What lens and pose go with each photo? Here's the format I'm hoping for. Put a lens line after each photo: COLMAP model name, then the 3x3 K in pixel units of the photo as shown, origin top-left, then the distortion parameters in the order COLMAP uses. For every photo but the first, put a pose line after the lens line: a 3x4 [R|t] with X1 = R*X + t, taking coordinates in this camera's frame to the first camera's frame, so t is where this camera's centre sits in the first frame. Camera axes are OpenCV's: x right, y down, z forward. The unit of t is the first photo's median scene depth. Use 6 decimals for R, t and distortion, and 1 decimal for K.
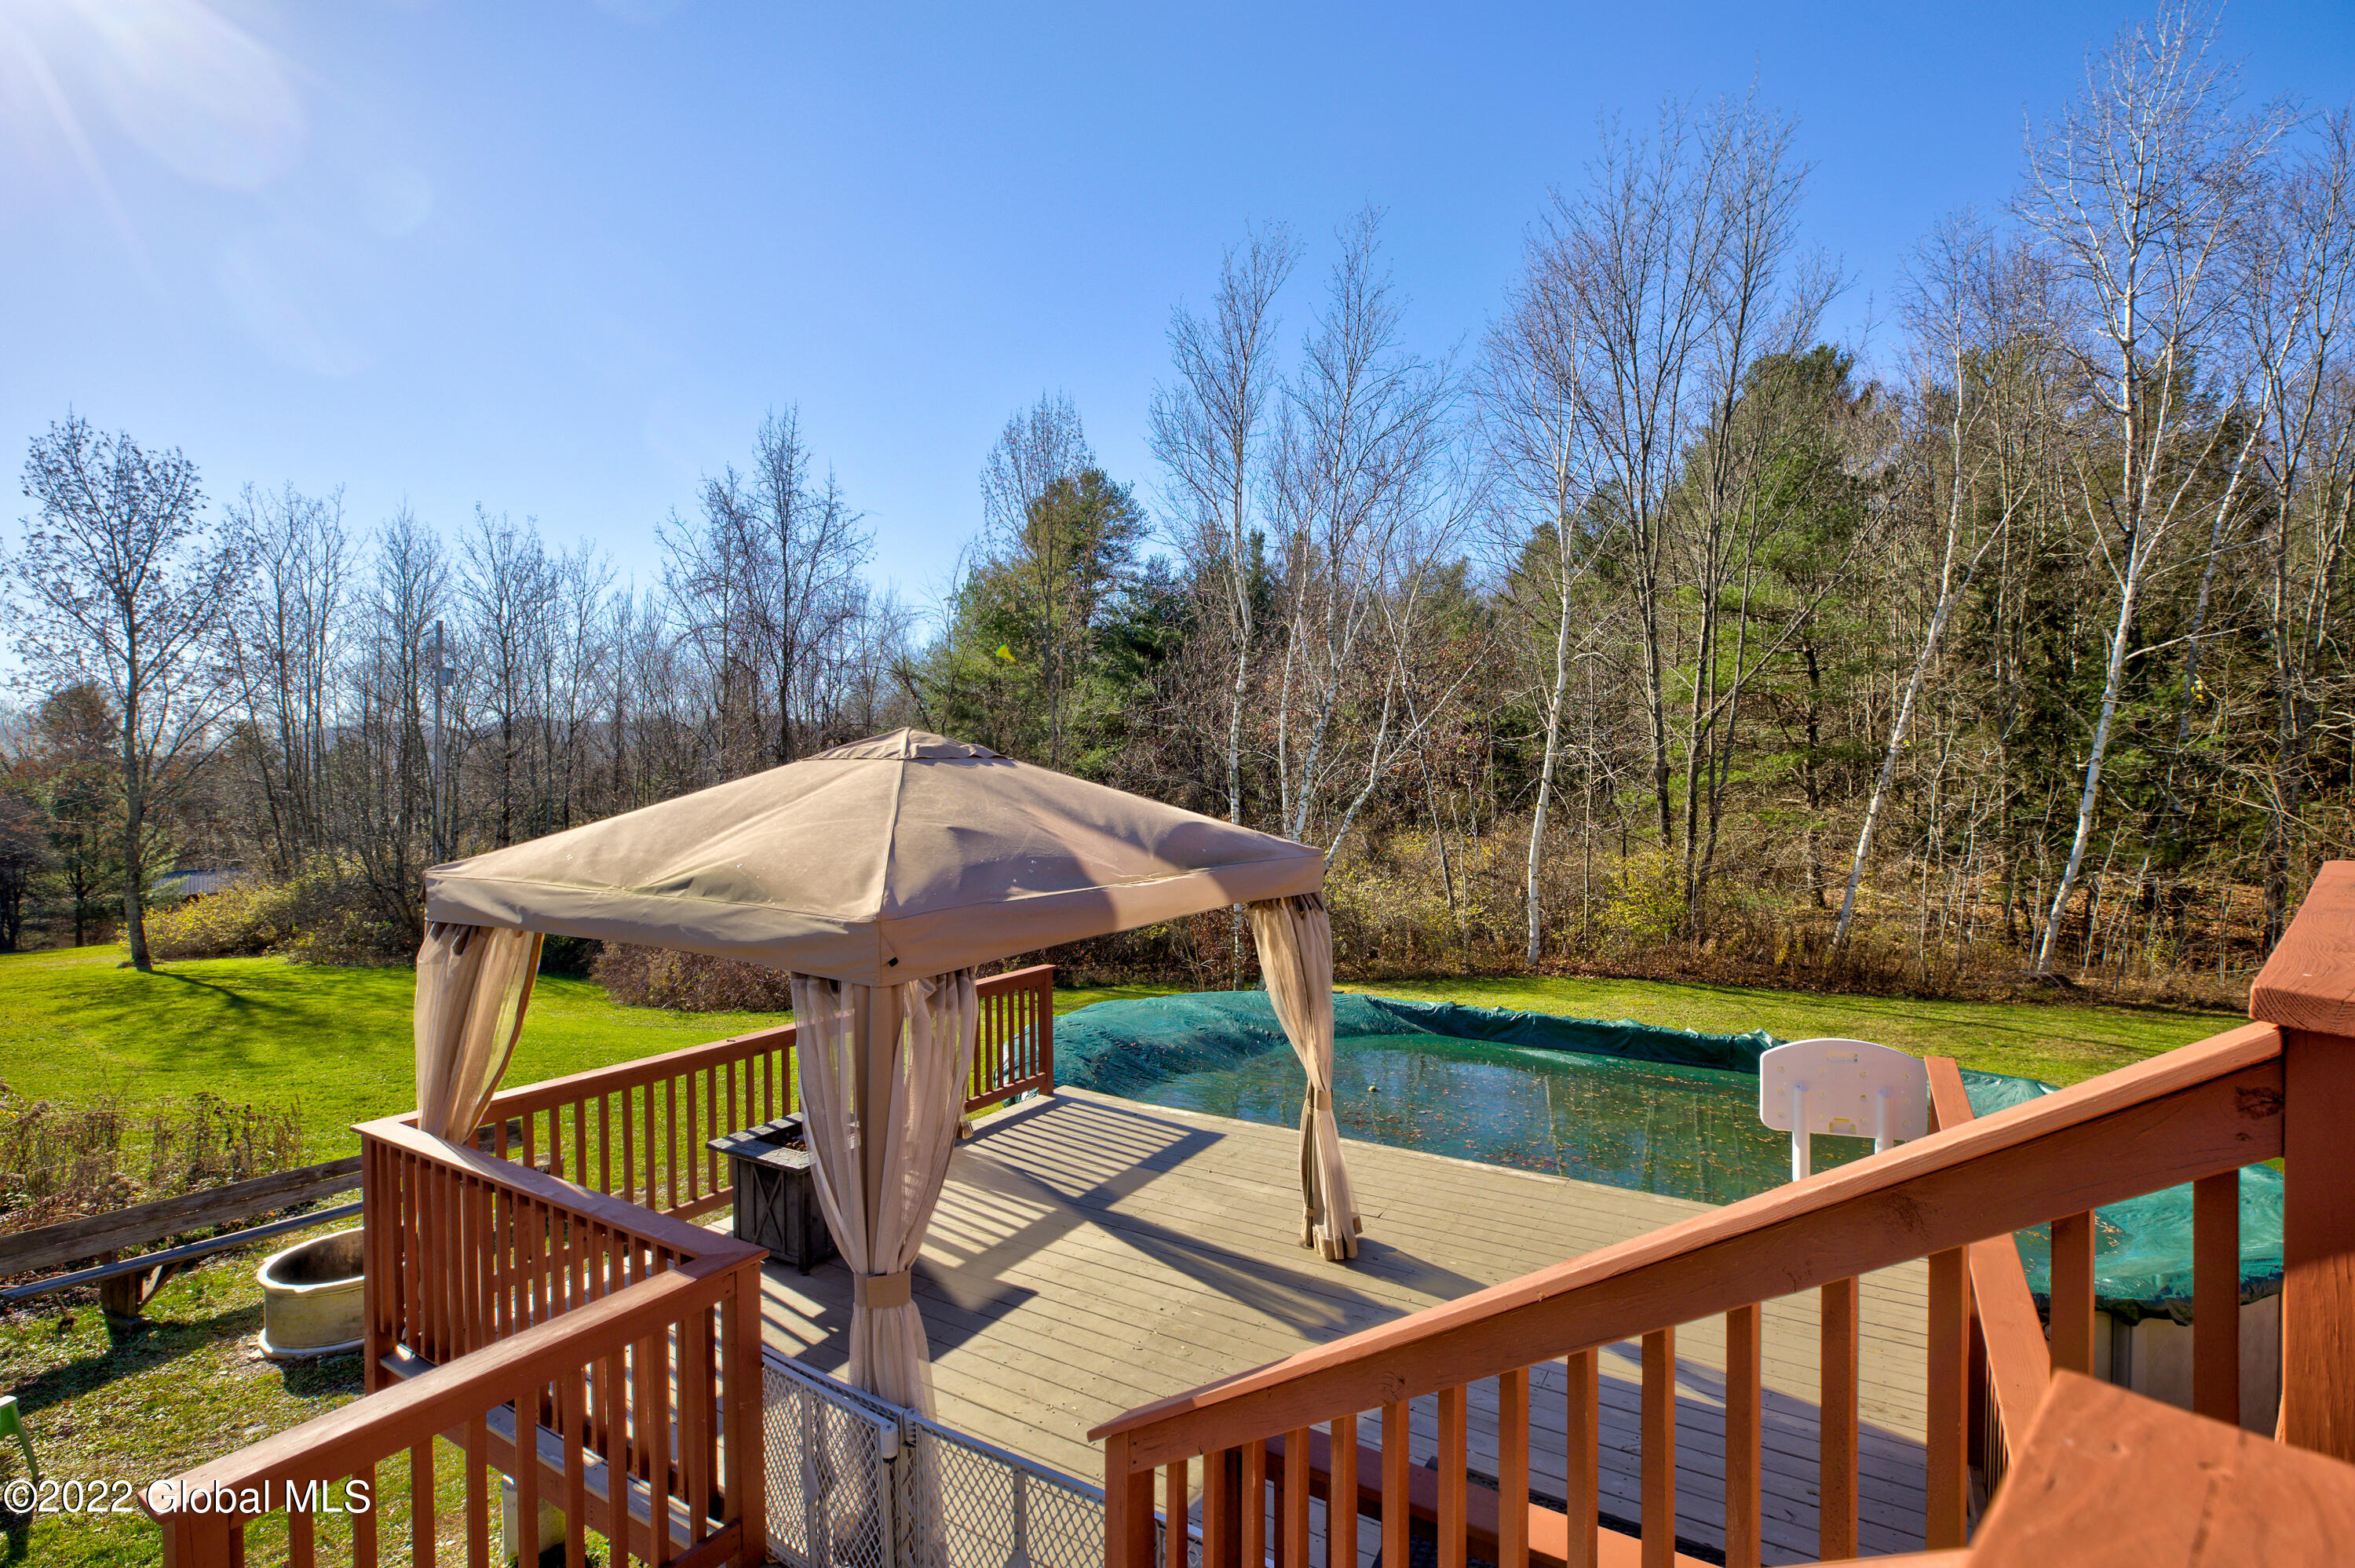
lens RADIAL K [[1116.4, 0, 1175.8], [0, 1116.4, 782.8], [0, 0, 1]] dist [-0.009522, -0.000672]
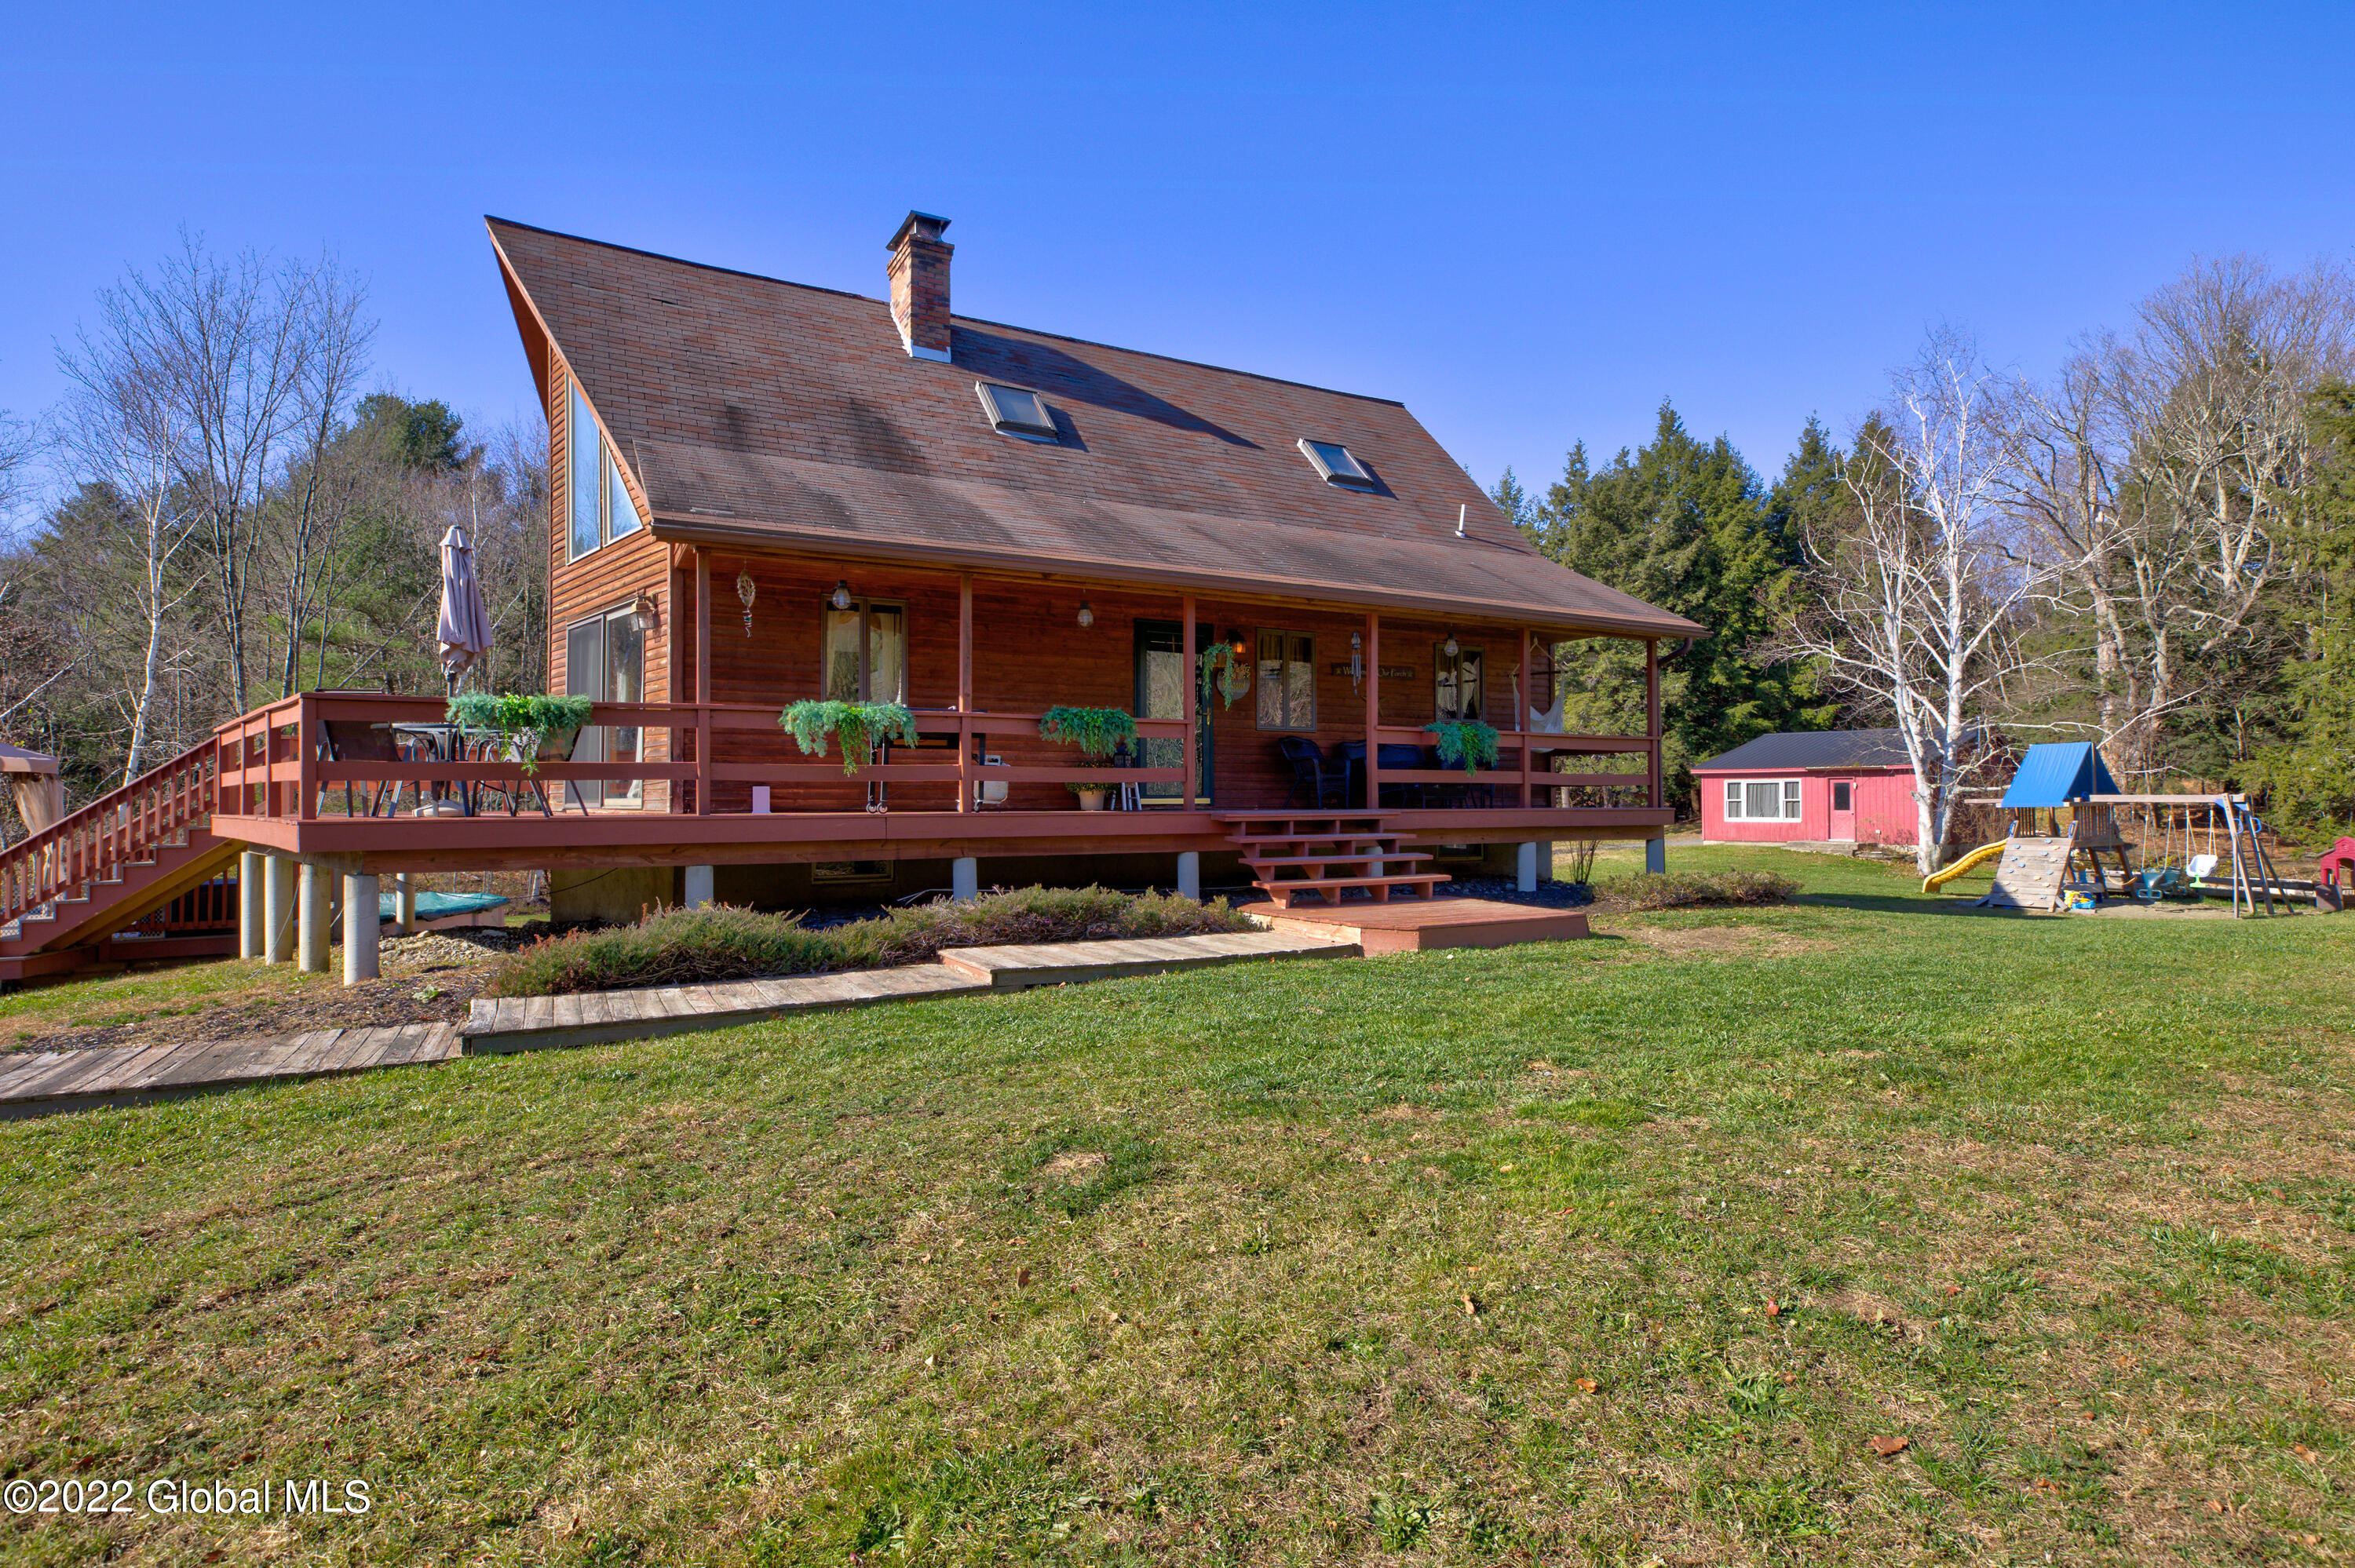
lens RADIAL K [[1192.0, 0, 1180.0], [0, 1192.0, 790.9], [0, 0, 1]] dist [0.000691, -0.000082]
pose [[0.491632, 0.004350, 0.870792, -0.215270], [0.016282, 0.999767, -0.014187, 0.053970], [-0.870651, 0.021153, 0.491446, -0.565807]]
